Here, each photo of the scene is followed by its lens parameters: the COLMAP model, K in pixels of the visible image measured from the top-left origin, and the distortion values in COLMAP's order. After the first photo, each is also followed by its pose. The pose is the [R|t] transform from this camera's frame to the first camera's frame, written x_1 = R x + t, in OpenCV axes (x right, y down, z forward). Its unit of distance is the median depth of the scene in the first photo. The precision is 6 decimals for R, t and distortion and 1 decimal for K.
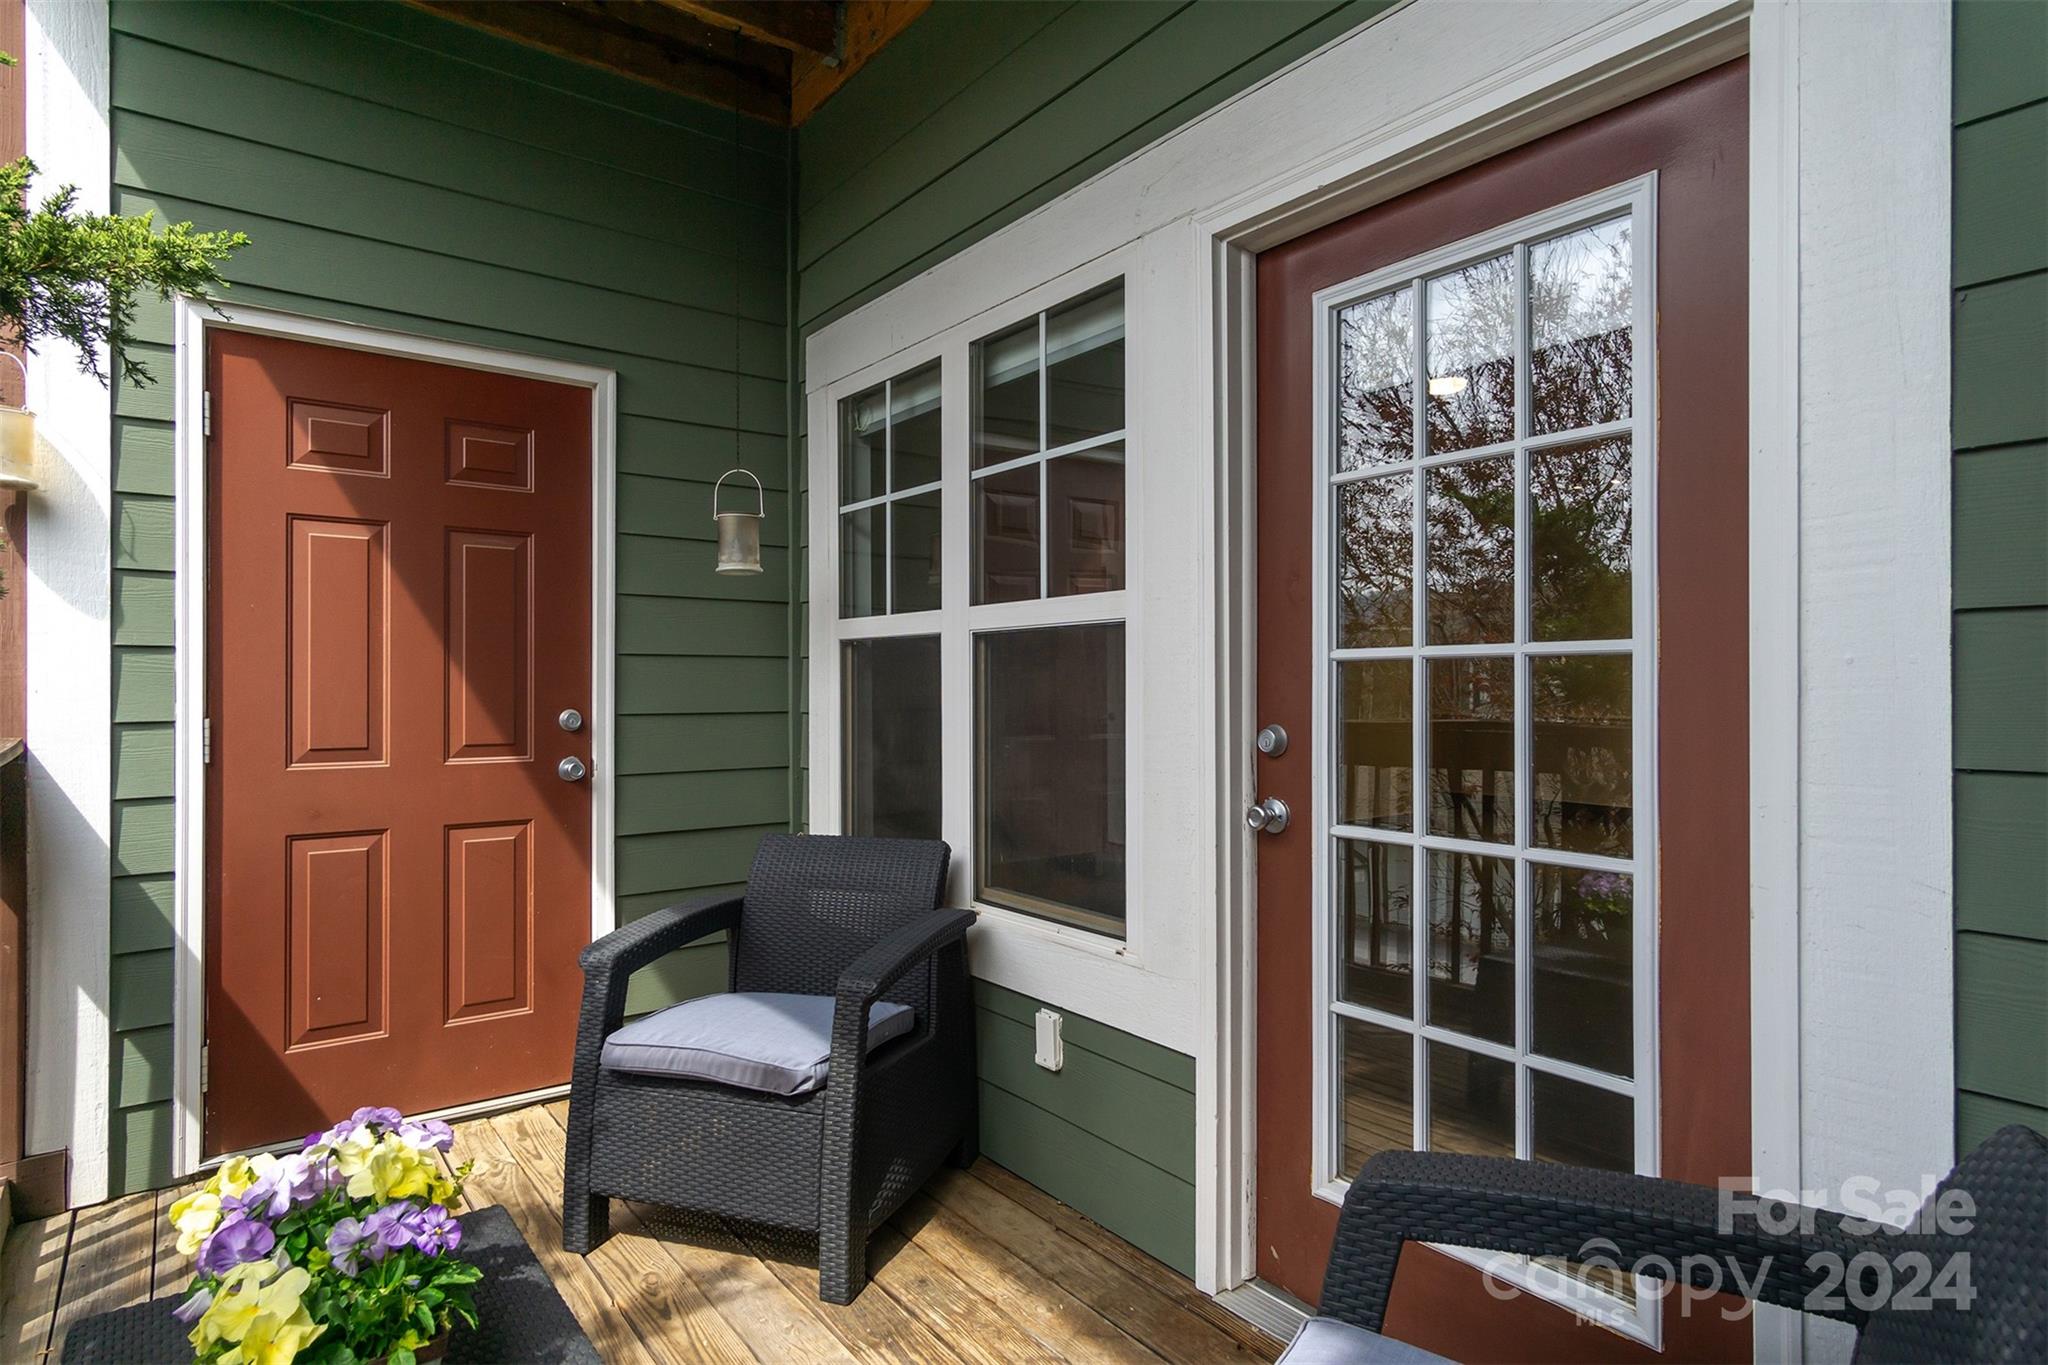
lens RADIAL K [[1093.1, 0, 1034.0], [0, 1093.1, 682.9], [0, 0, 1]] dist [0.000667, -0.000403]
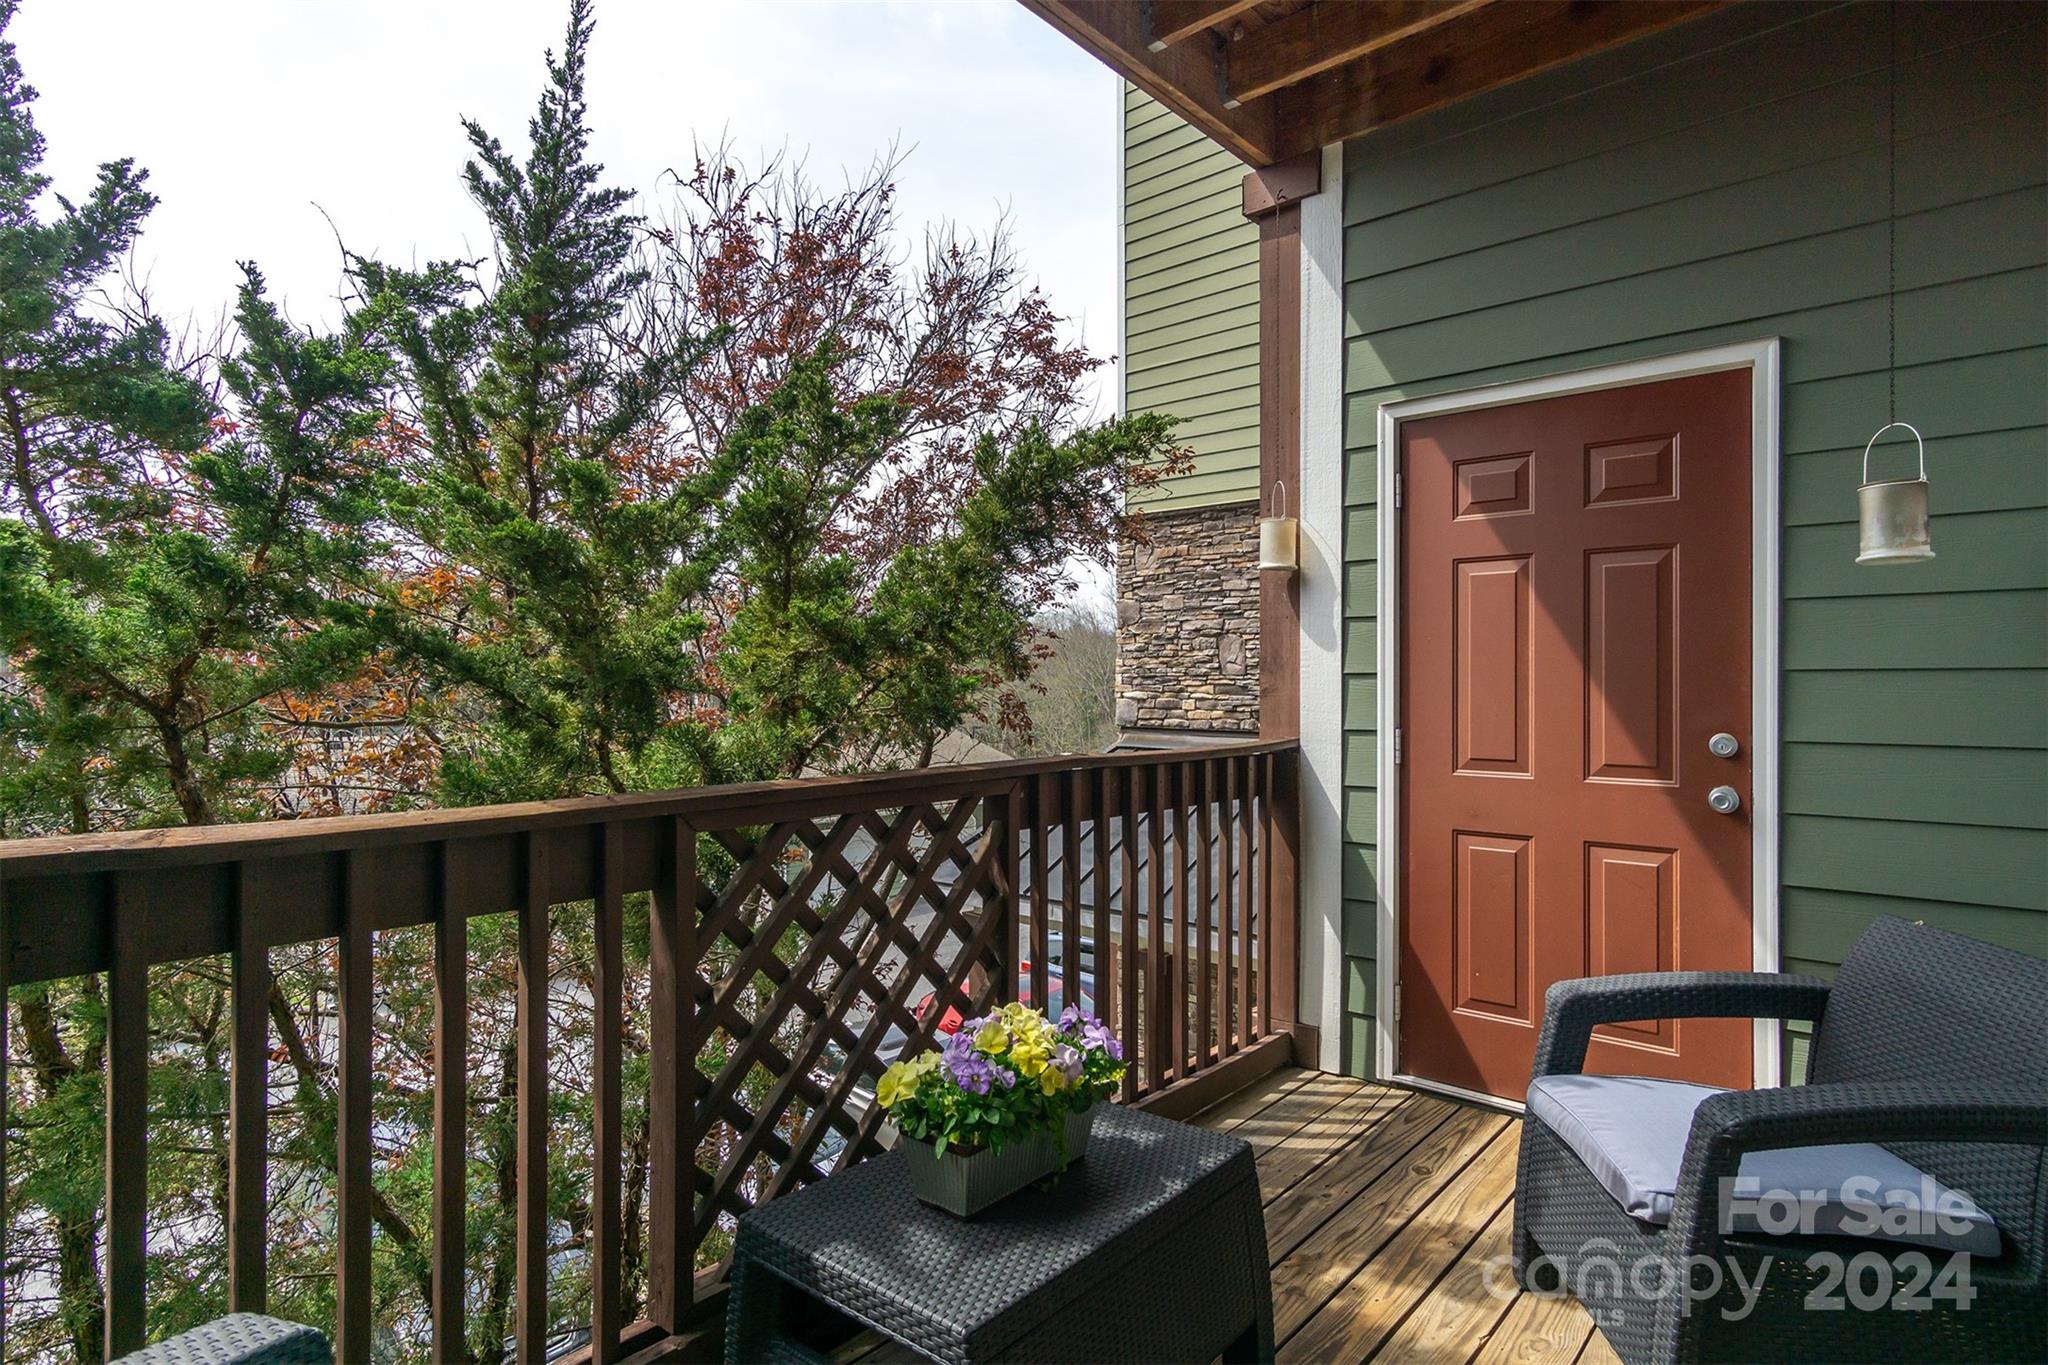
lens RADIAL K [[1093.1, 0, 1034.4], [0, 1093.1, 682.0], [0, 0, 1]] dist [0.000667, -0.000403]
pose [[0.202778, -0.005545, -0.979209, 0.373821], [-0.001685, 0.999981, -0.006012, -0.012616], [0.979223, 0.002870, 0.202764, 0.295079]]
